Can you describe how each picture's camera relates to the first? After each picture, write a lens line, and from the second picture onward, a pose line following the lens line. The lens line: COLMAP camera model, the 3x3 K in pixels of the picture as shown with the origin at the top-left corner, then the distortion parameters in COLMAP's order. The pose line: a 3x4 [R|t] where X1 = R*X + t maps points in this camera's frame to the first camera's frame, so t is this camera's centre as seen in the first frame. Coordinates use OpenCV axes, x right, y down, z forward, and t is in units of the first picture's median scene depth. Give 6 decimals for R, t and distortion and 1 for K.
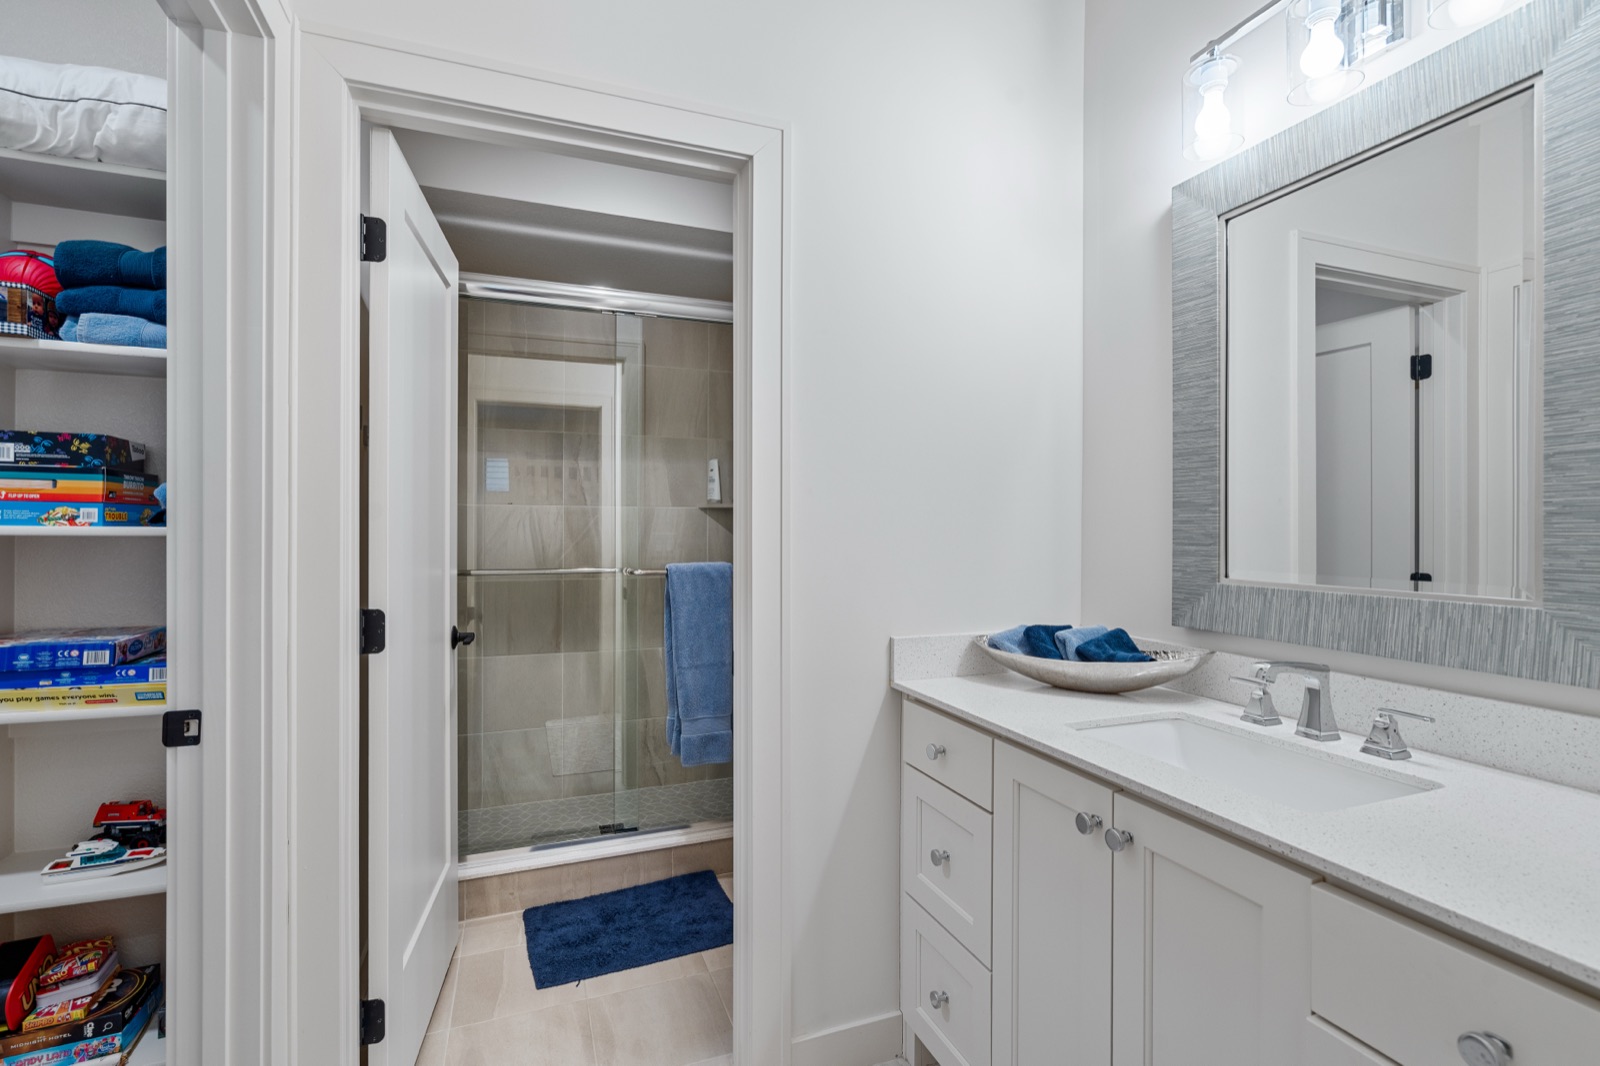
lens RADIAL K [[738.7, 0, 813.9], [0, 738.7, 527.1], [0, 0, 1]] dist [-0.012307, 0.003839]
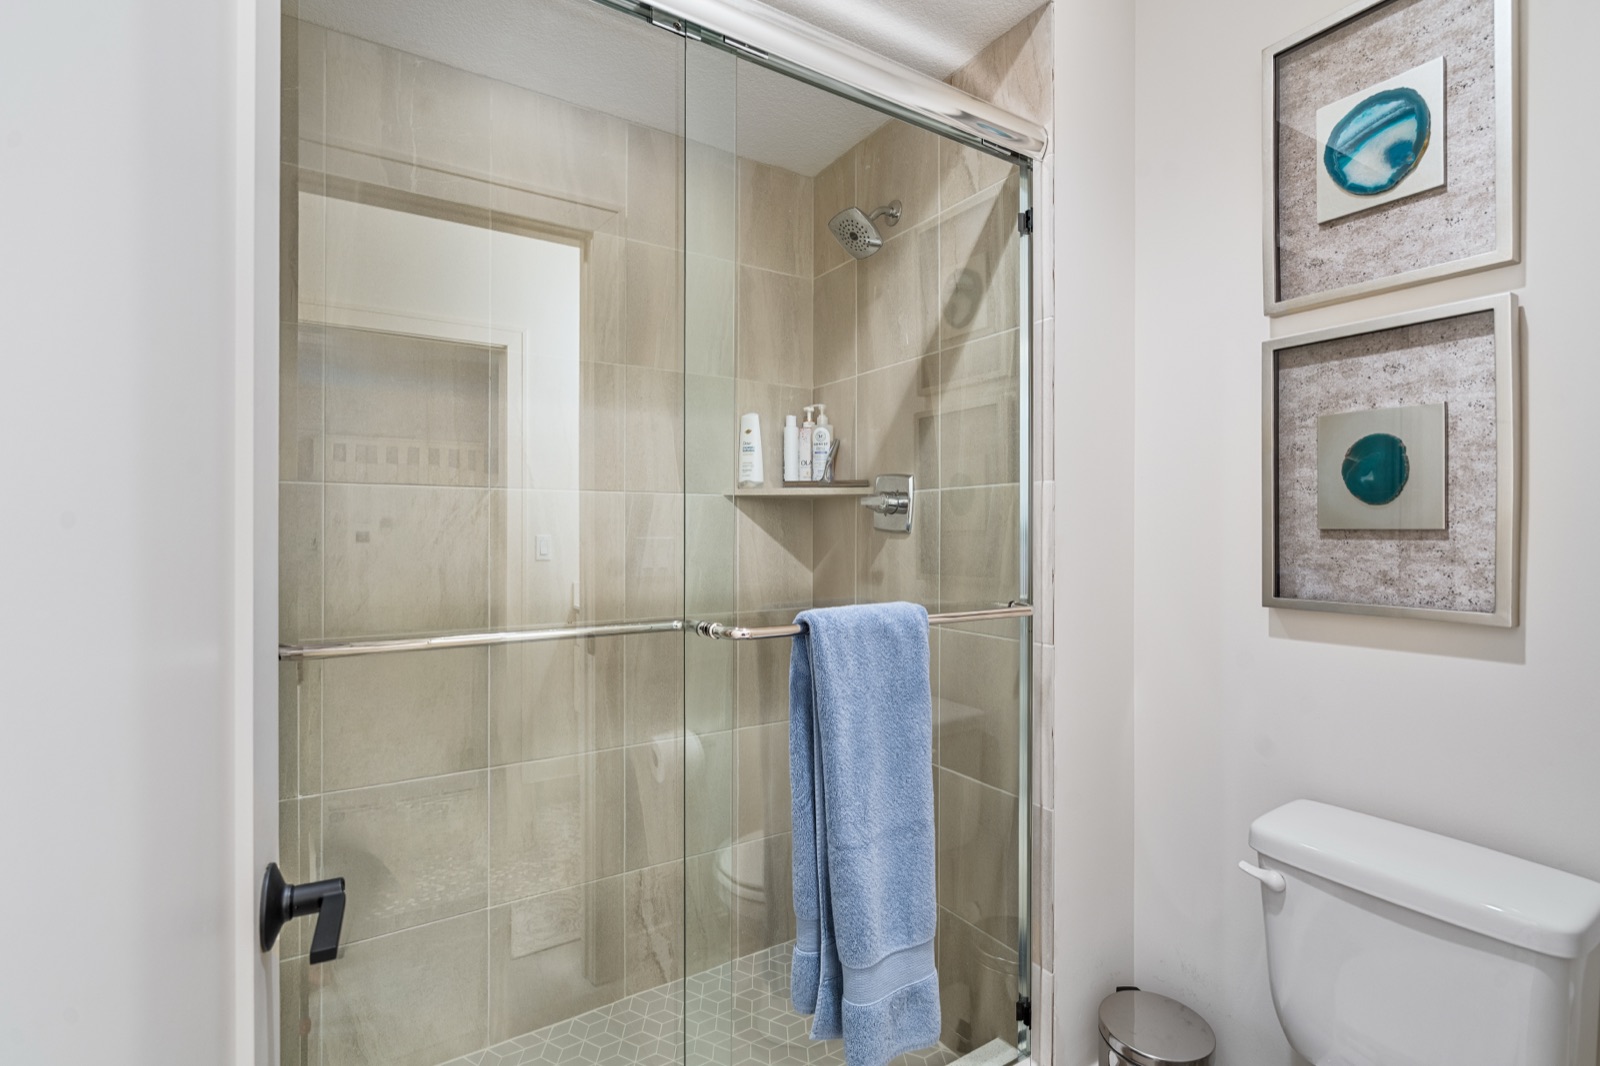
lens RADIAL K [[738.7, 0, 789.5], [0, 738.7, 523.7], [0, 0, 1]] dist [-0.012307, 0.003839]
pose [[0.985965, -0.001563, 0.166948, -0.208058], [0.002999, 0.999961, -0.008353, 0.001274], [-0.166928, 0.008736, 0.985930, 0.422992]]
